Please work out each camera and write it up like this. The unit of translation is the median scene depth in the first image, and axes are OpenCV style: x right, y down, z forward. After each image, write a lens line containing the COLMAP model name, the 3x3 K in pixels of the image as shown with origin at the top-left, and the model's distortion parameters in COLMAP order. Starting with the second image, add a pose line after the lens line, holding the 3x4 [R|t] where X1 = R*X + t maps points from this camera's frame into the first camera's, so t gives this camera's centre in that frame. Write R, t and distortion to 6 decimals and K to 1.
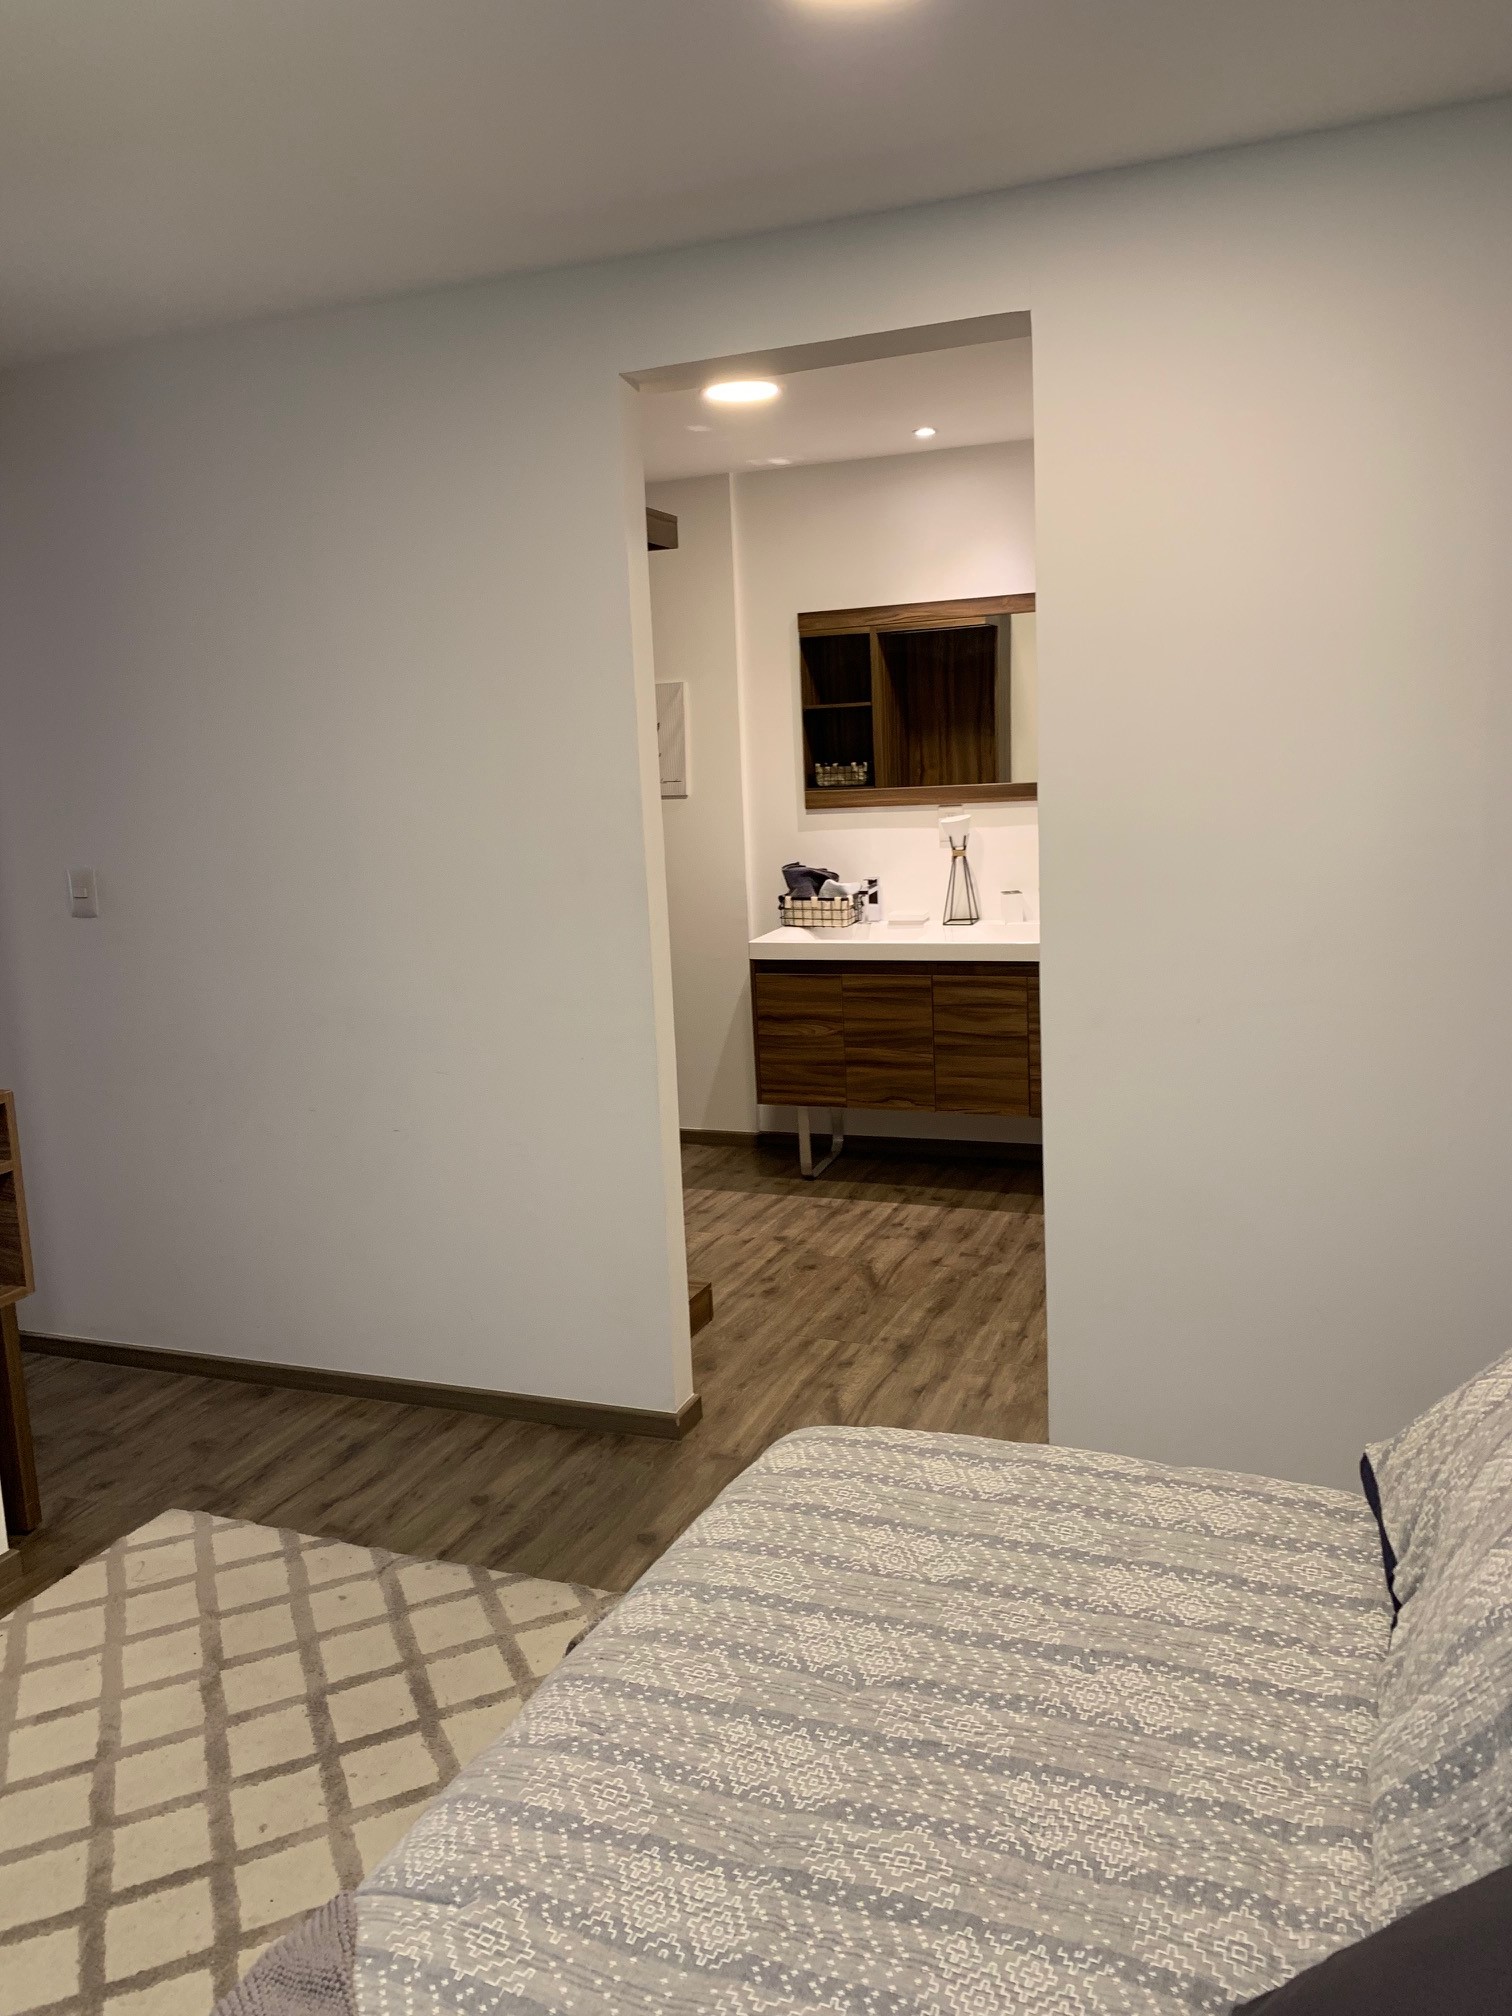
lens RADIAL K [[1593.1, 0, 710.9], [0, 1593.1, 1007.0], [0, 0, 1]] dist [0.035596, -0.059135]
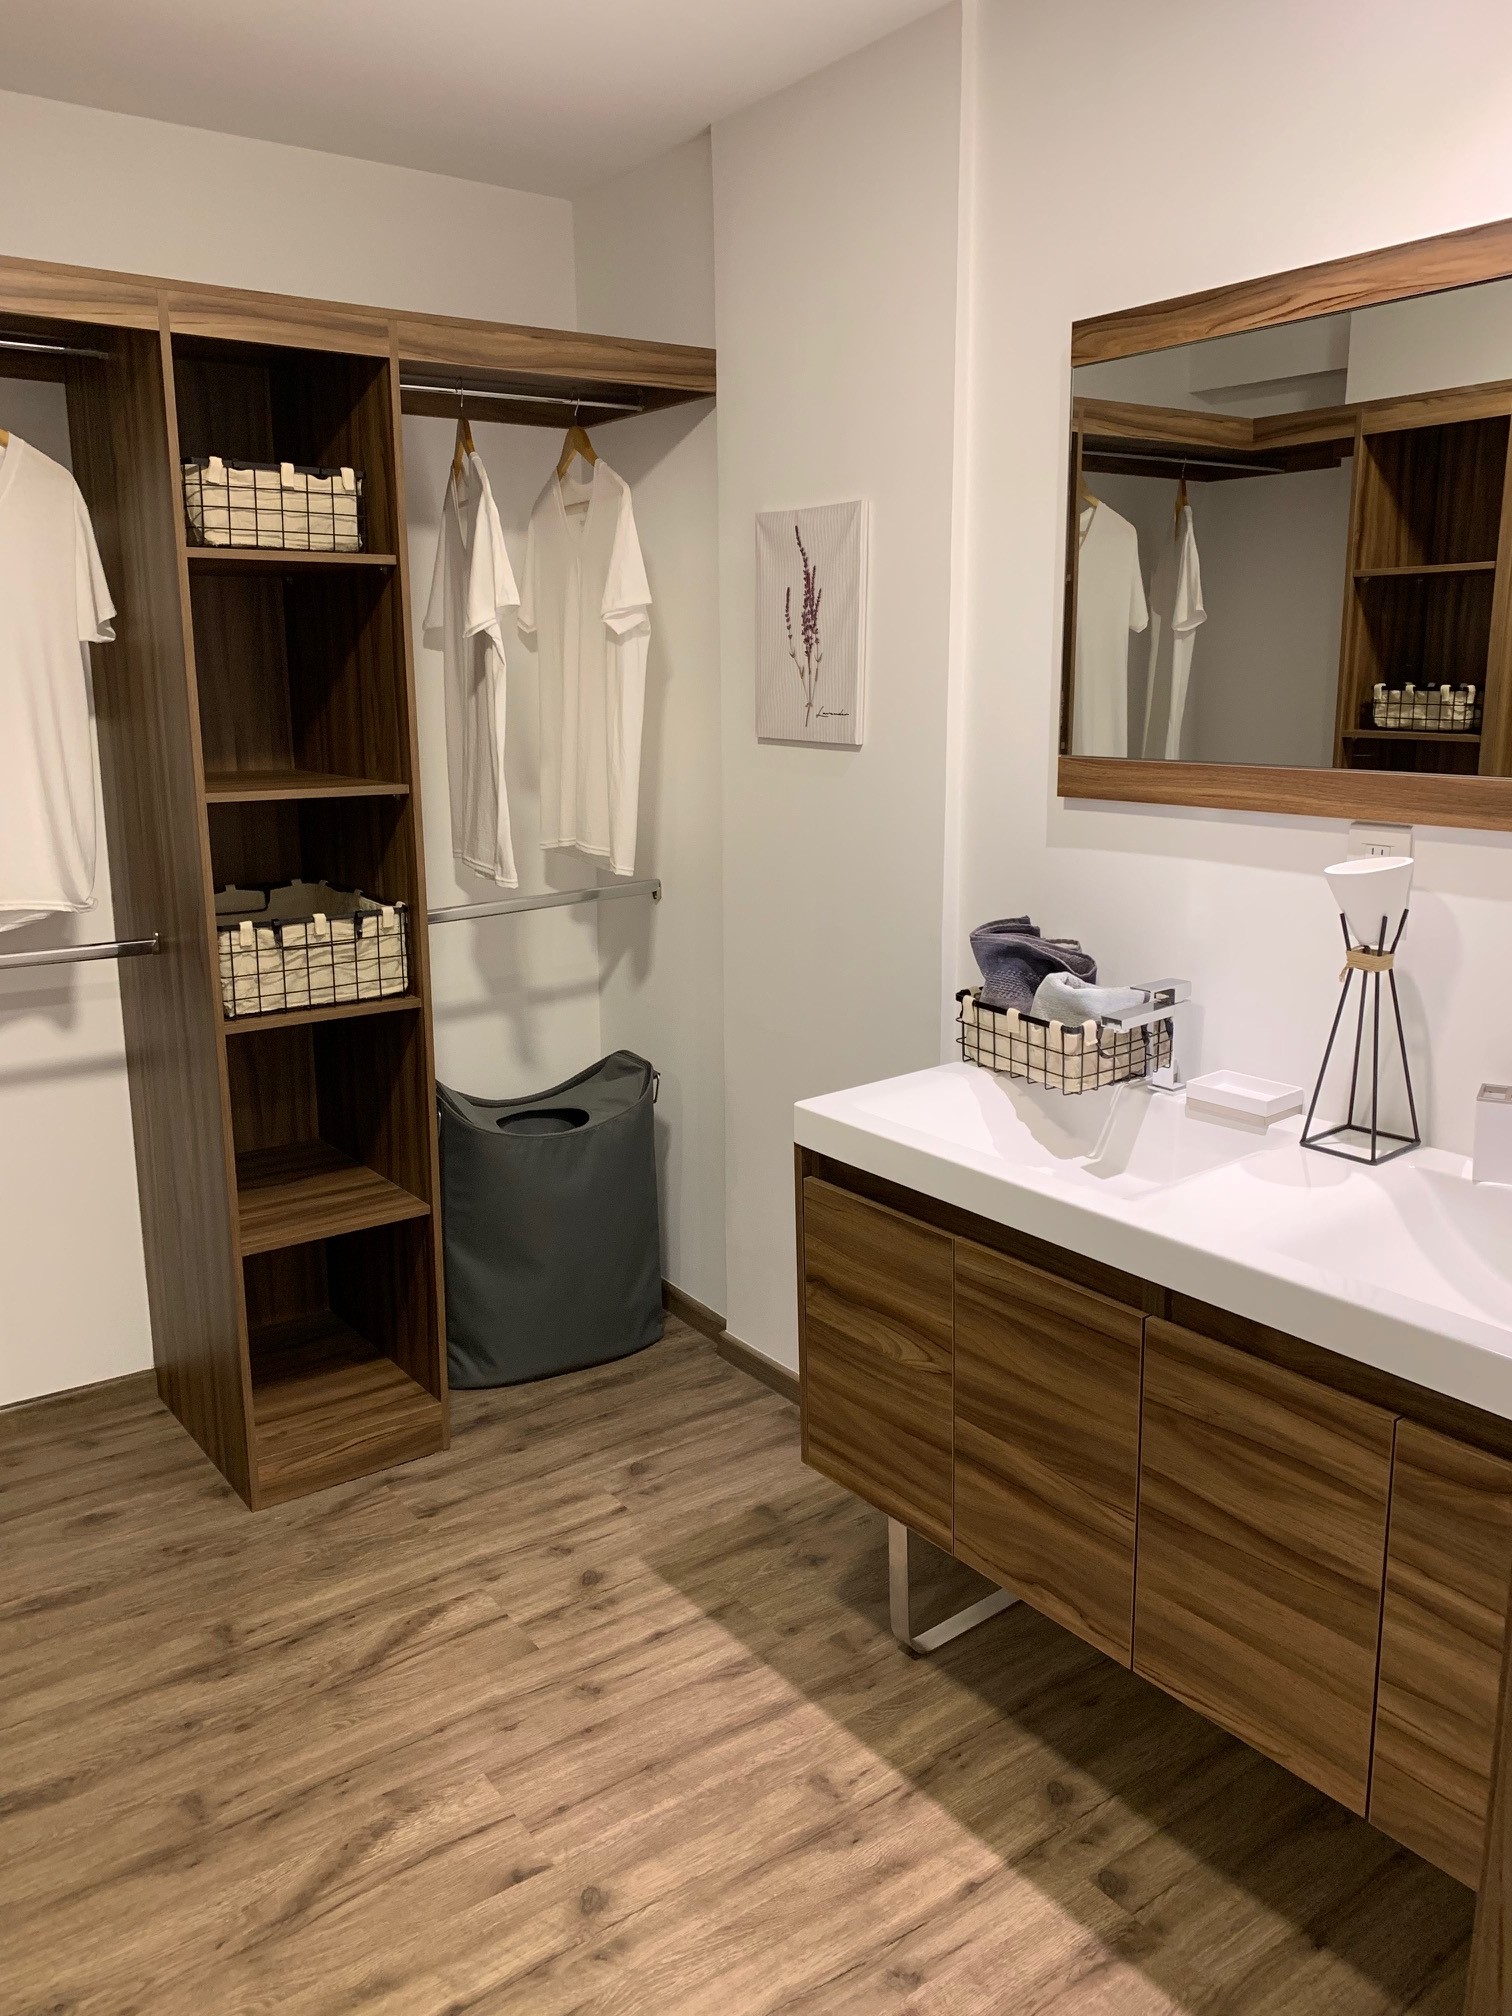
lens RADIAL K [[1593.1, 0, 710.9], [0, 1593.1, 1007.0], [0, 0, 1]] dist [0.035596, -0.059135]
pose [[0.853862, 0.153339, -0.497400, 0.212563], [-0.119020, 0.987822, 0.100210, -0.106166], [0.506708, -0.026365, 0.861714, 0.626746]]
